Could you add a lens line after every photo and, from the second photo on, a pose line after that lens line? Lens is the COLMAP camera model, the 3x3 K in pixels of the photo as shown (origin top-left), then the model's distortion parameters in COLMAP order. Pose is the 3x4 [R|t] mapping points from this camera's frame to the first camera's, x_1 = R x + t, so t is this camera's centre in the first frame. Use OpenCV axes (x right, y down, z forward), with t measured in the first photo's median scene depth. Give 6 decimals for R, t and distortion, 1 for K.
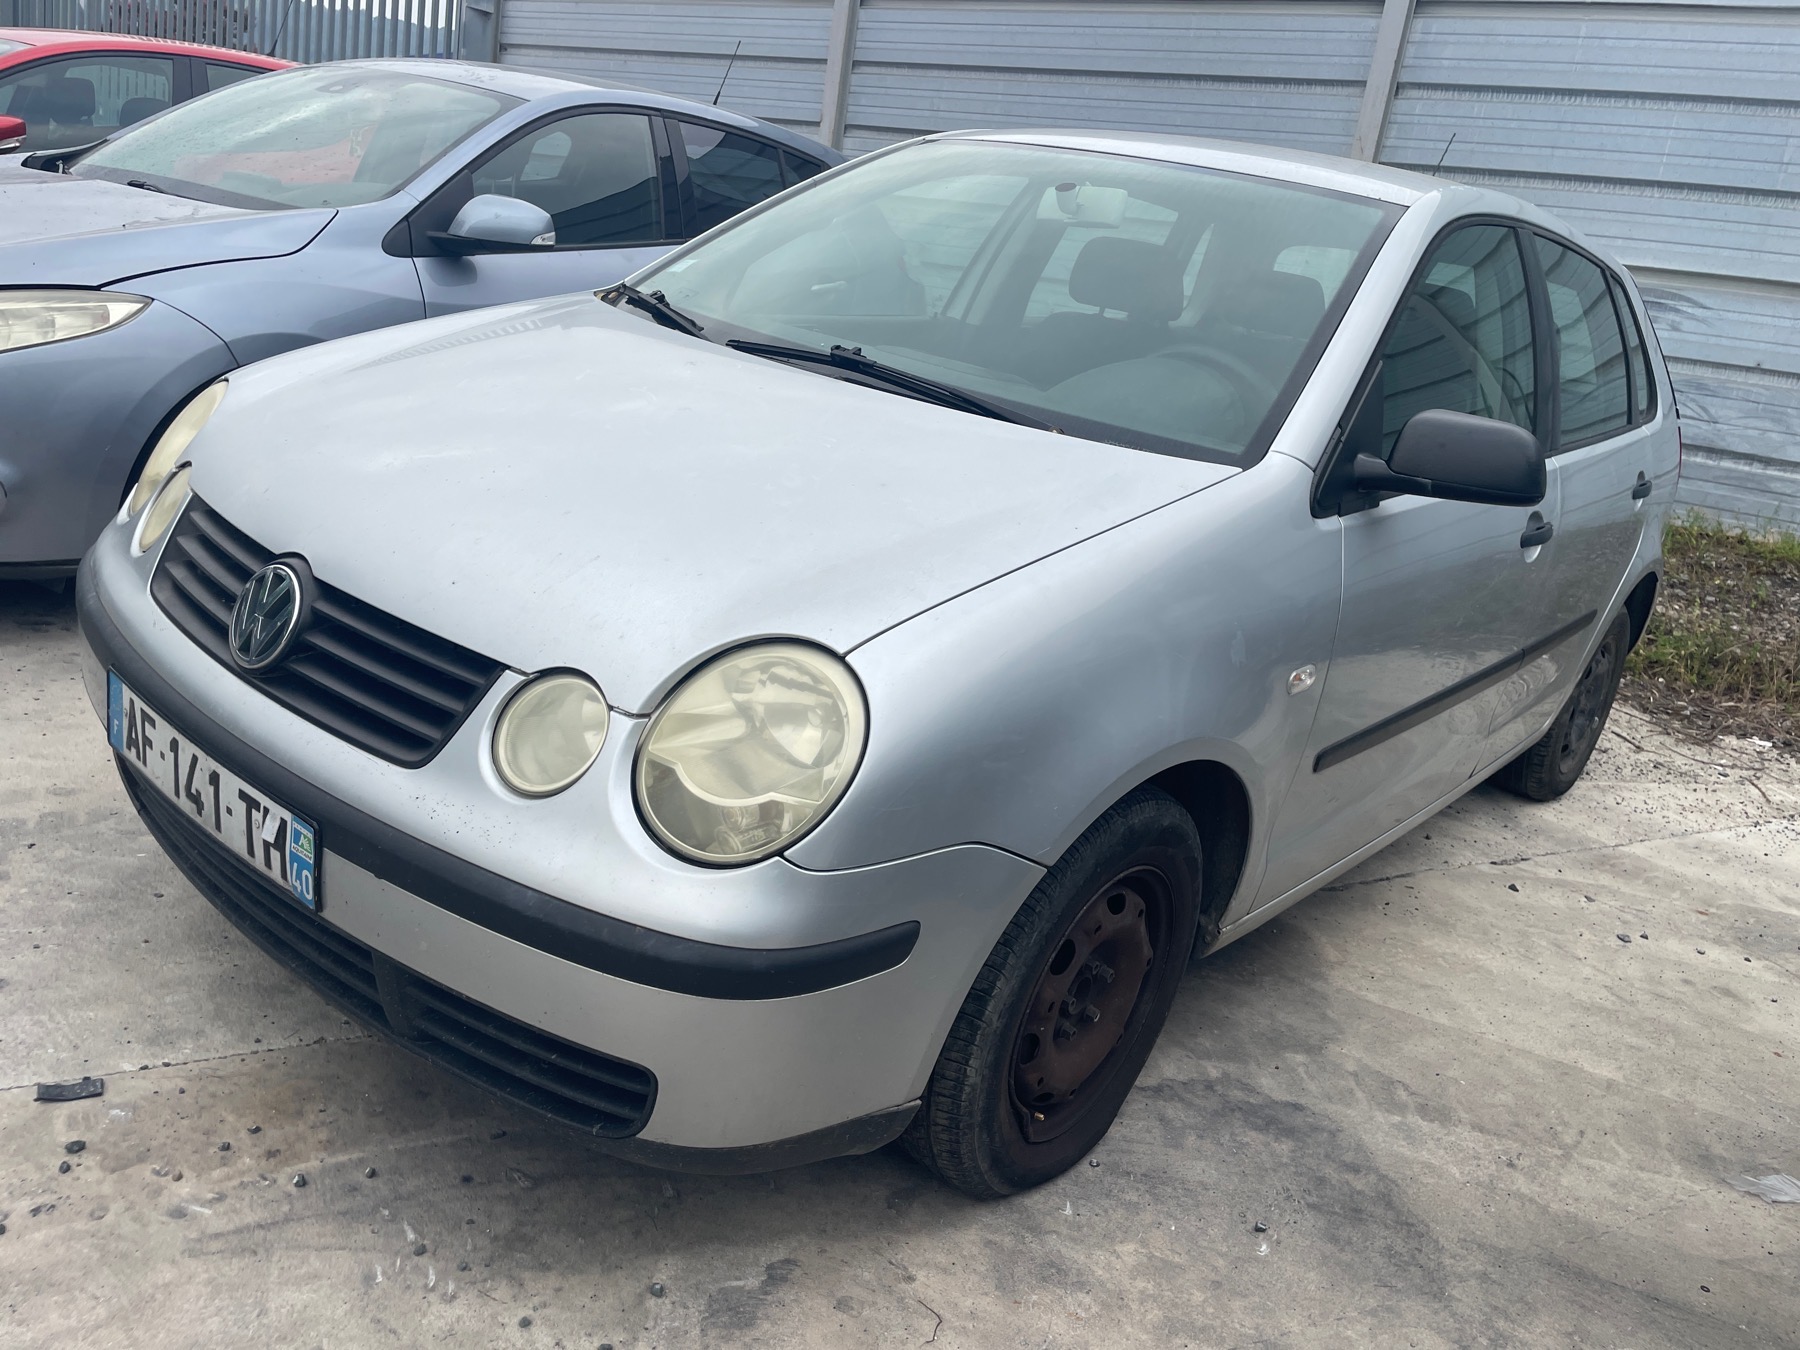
lens RADIAL K [[1357.7, 0, 900.0], [0, 1357.7, 675.0], [0, 0, 1]] dist [0.084001, -0.108433]
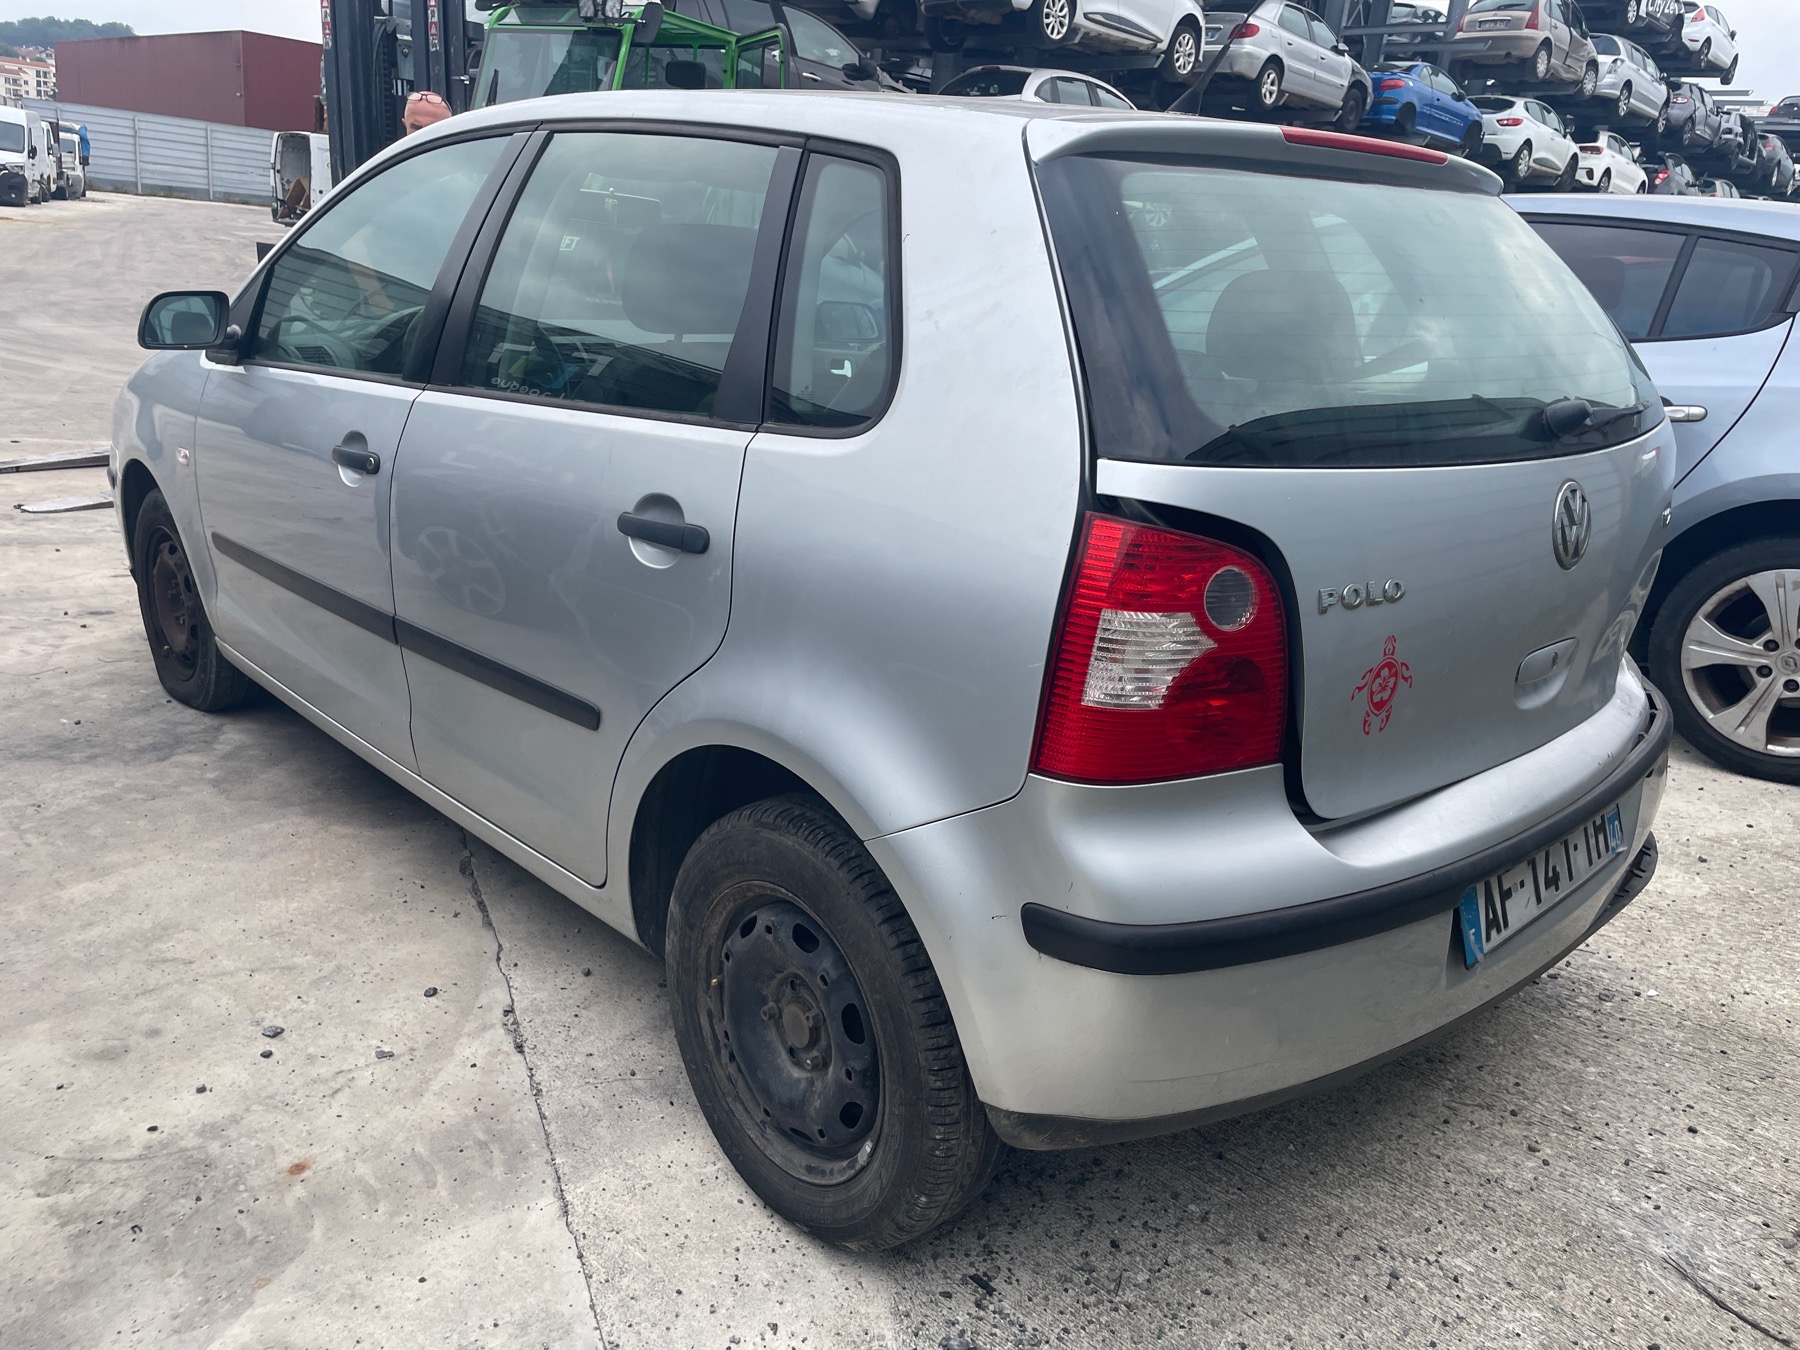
lens RADIAL K [[1368.0, 0, 900.3], [0, 1368.0, 682.1], [0, 0, 1]] dist [0.083307, -0.112908]
pose [[-0.112662, 0.139147, -0.983842, 1.656406], [-0.387393, 0.905642, 0.172448, -0.325814], [0.915005, 0.400562, -0.048127, 1.766716]]
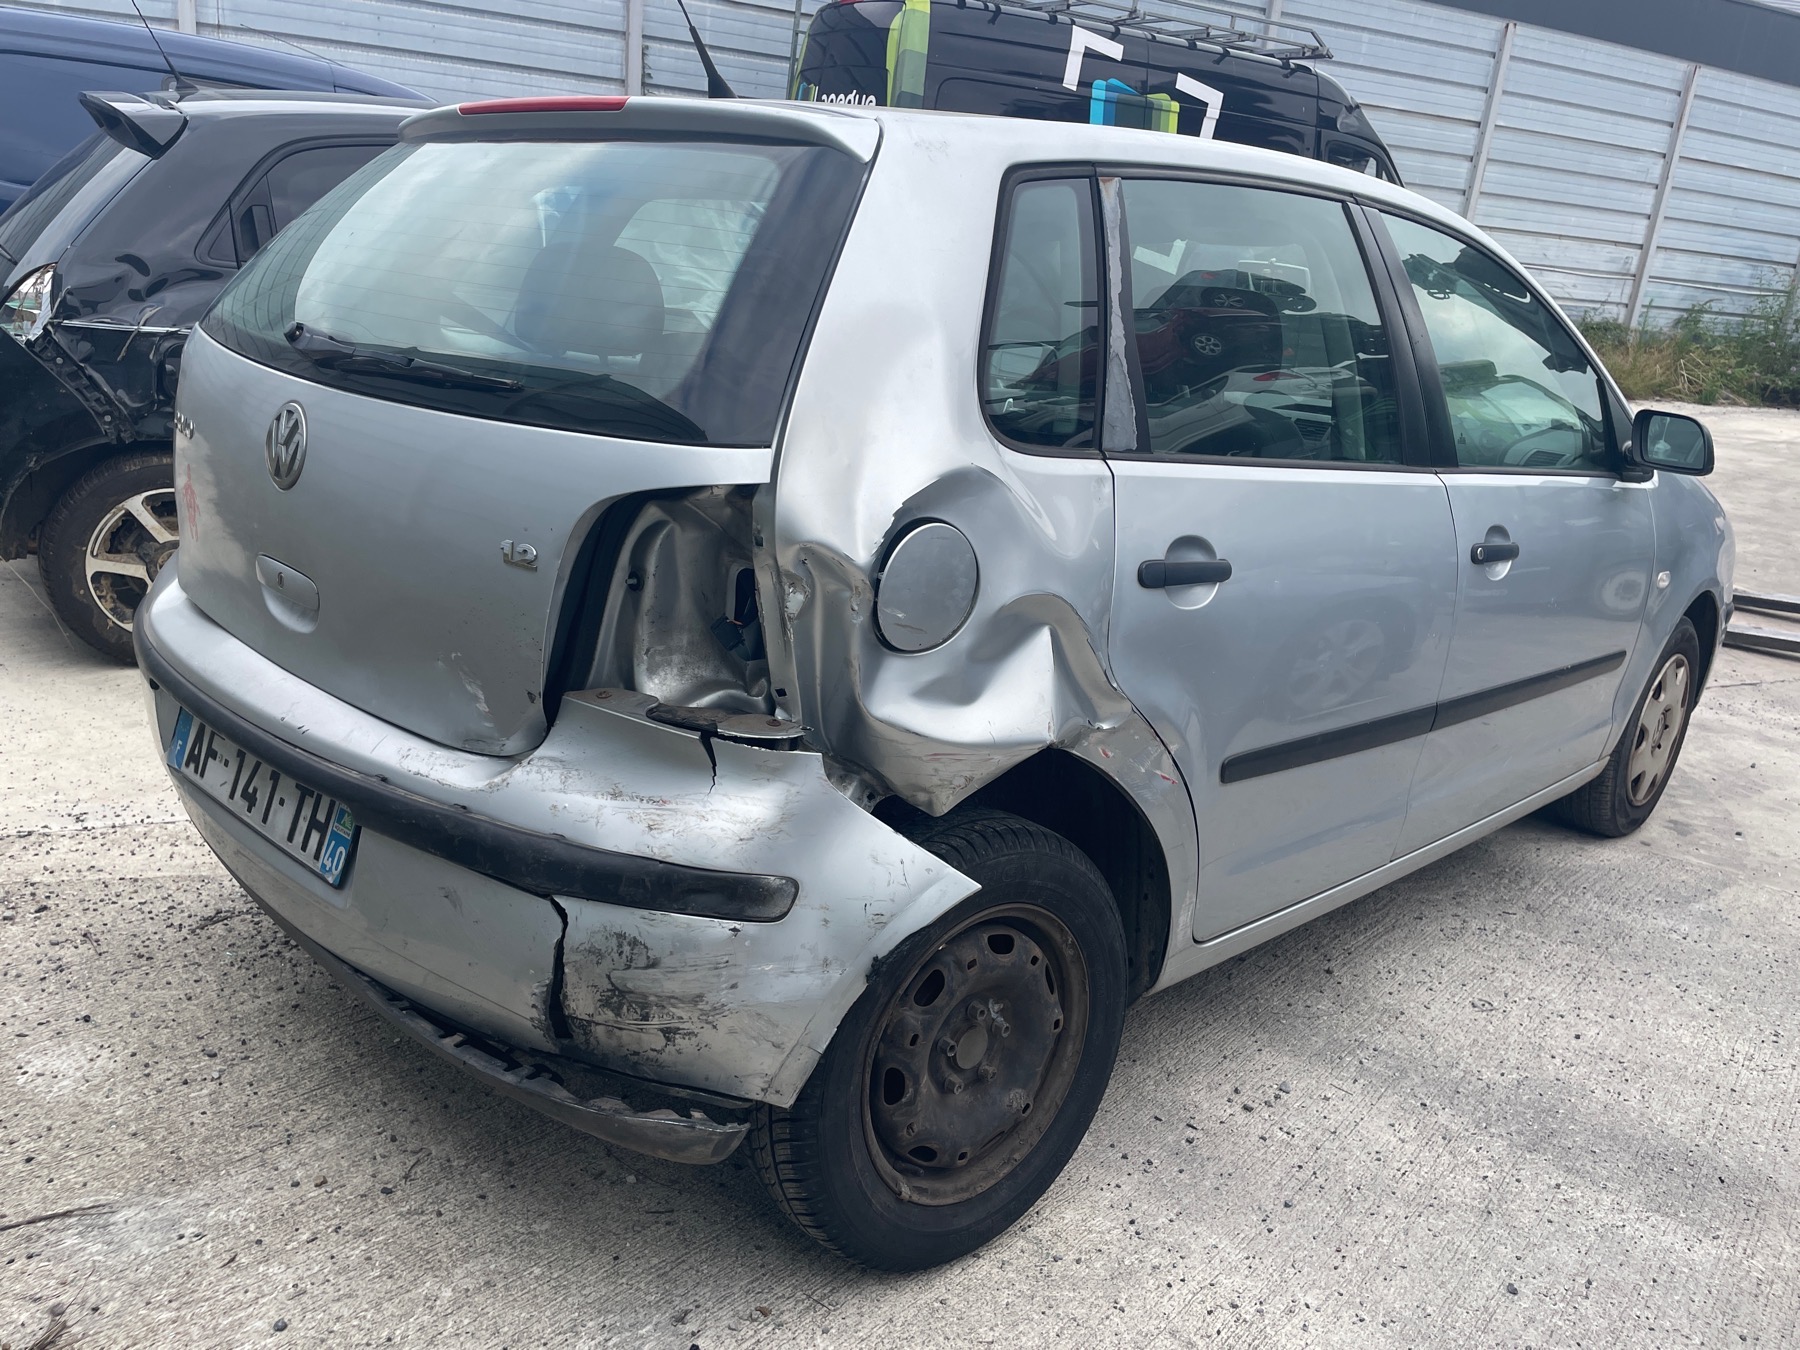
lens RADIAL K [[1357.1, 0, 882.7], [0, 1357.1, 658.1], [0, 0, 1]] dist [0.078904, -0.102051]
pose [[-0.966017, -0.257187, 0.025805, 0.423283], [-0.196258, 0.794786, 0.574281, -0.857797], [-0.168207, 0.549701, -0.818252, 2.717967]]
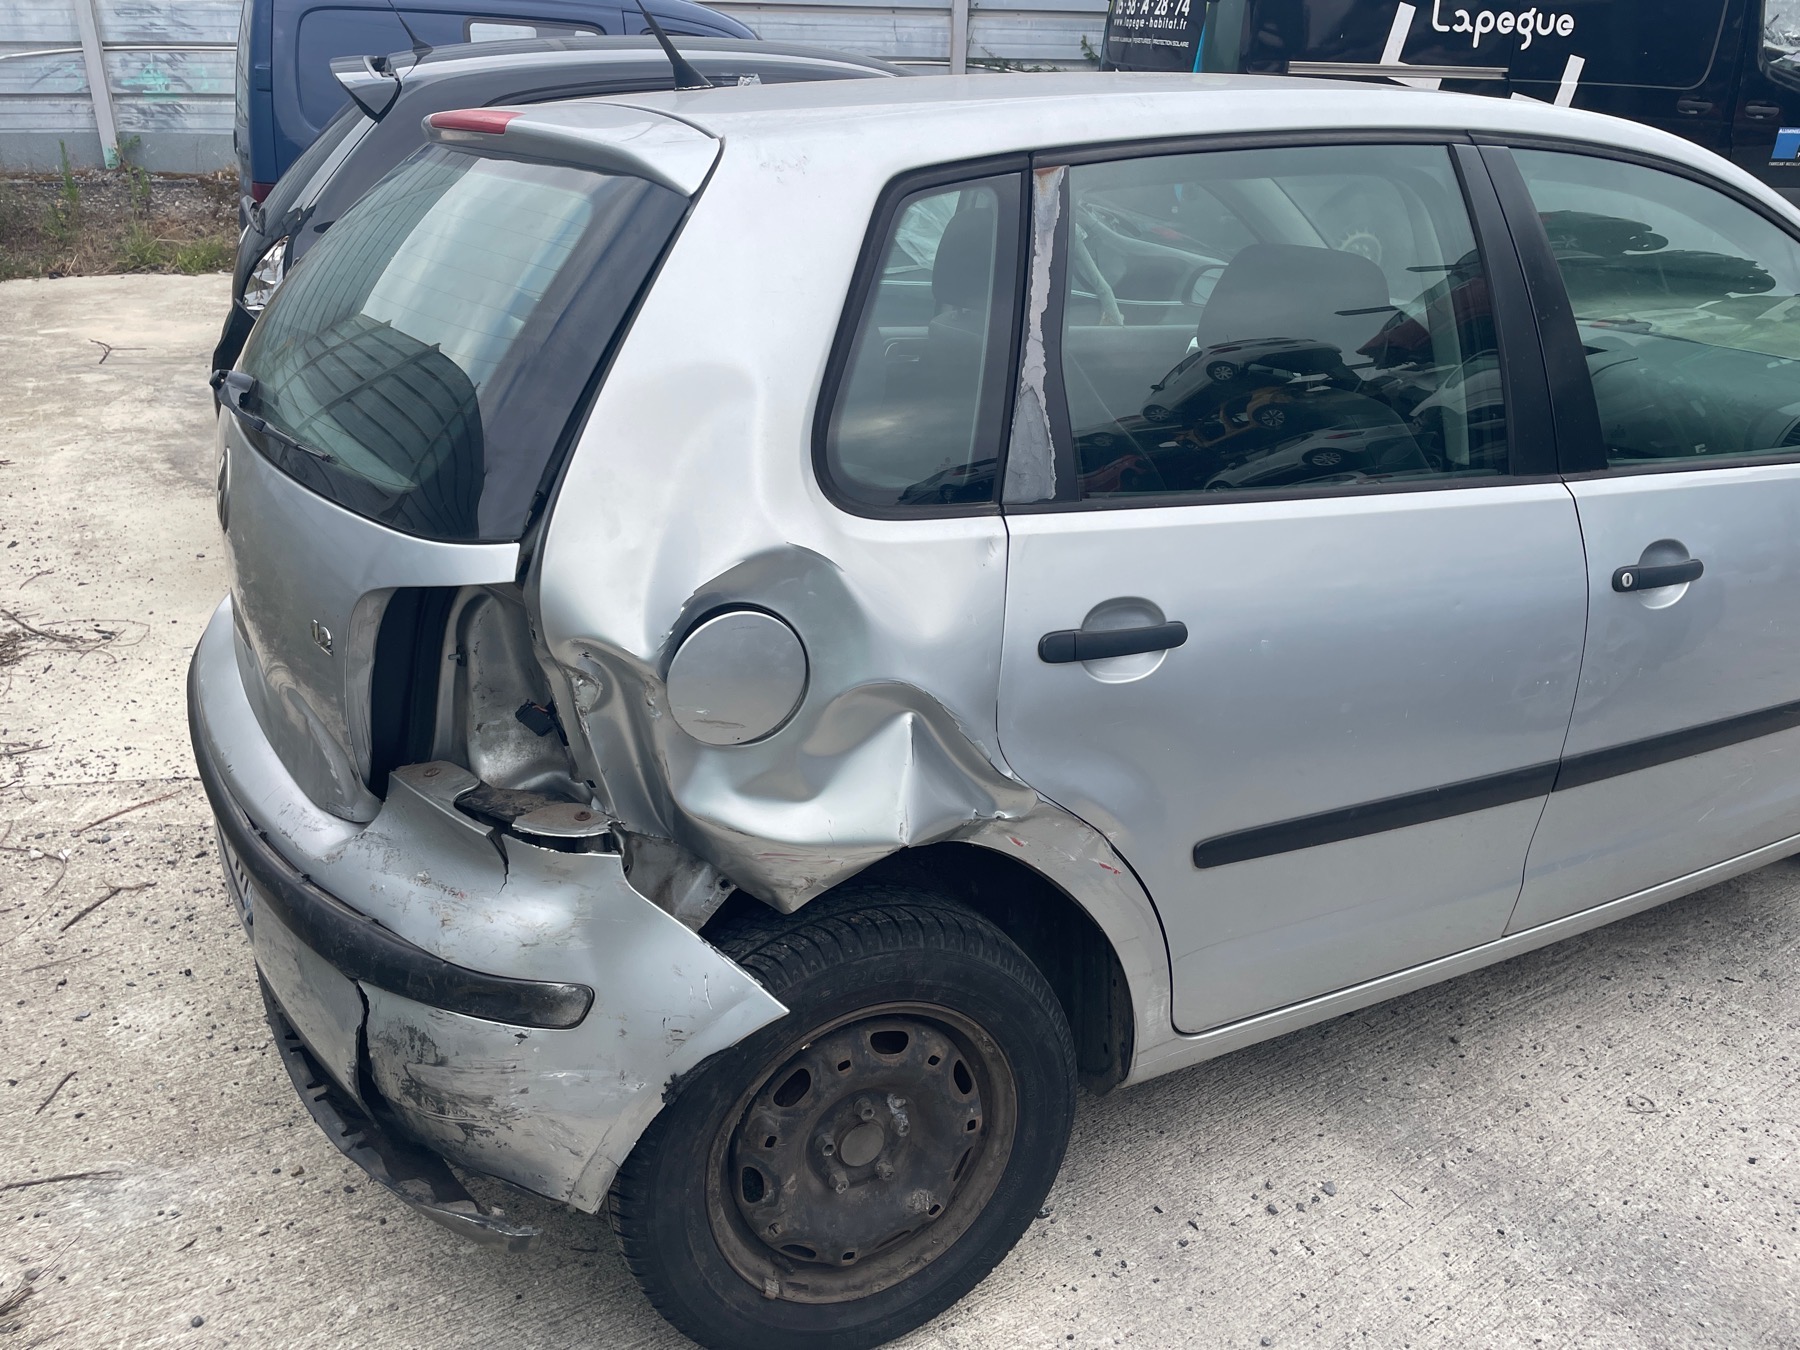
lens RADIAL K [[1354.5, 0, 881.2], [0, 1354.5, 652.0], [0, 0, 1]] dist [0.078088, -0.099048]
pose [[-0.915234, -0.297741, 0.271471, 0.196998], [-0.038858, 0.735839, 0.676040, -0.928029], [-0.401044, 0.608186, -0.685035, 2.515359]]
